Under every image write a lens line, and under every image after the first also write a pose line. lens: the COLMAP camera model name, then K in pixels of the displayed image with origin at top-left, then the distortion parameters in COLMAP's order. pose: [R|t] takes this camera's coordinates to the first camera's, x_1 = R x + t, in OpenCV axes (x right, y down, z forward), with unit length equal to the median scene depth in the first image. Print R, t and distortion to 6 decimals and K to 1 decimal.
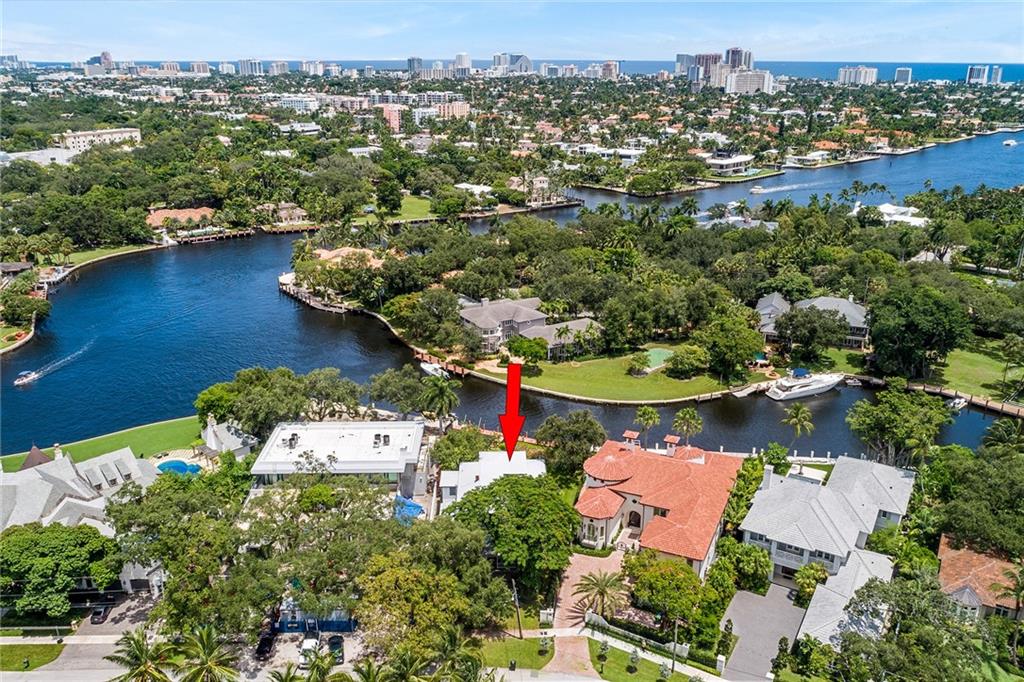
lens RADIAL K [[796.1, 0, 513.1], [0, 796.1, 340.7], [0, 0, 1]] dist [-0.013477, 0.005418]
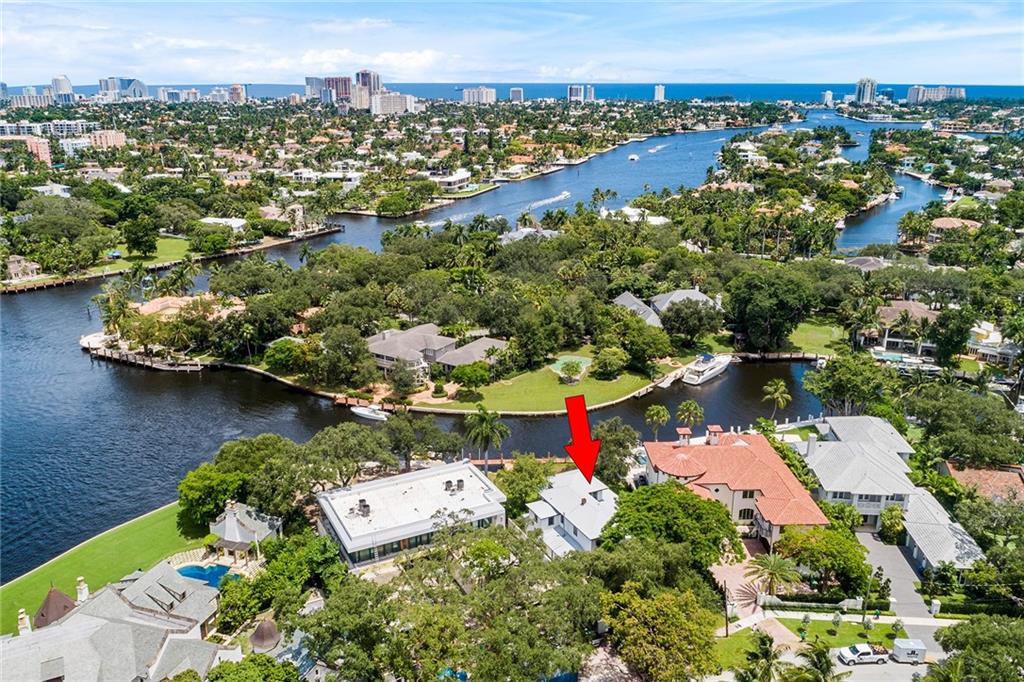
lens RADIAL K [[796.1, 0, 511.6], [0, 796.1, 341.0], [0, 0, 1]] dist [-0.013477, 0.005418]
pose [[0.906153, -0.135511, 0.400654, -0.147041], [0.145577, 0.989332, 0.005367, -0.012600], [-0.397107, 0.053463, 0.916214, 0.034767]]
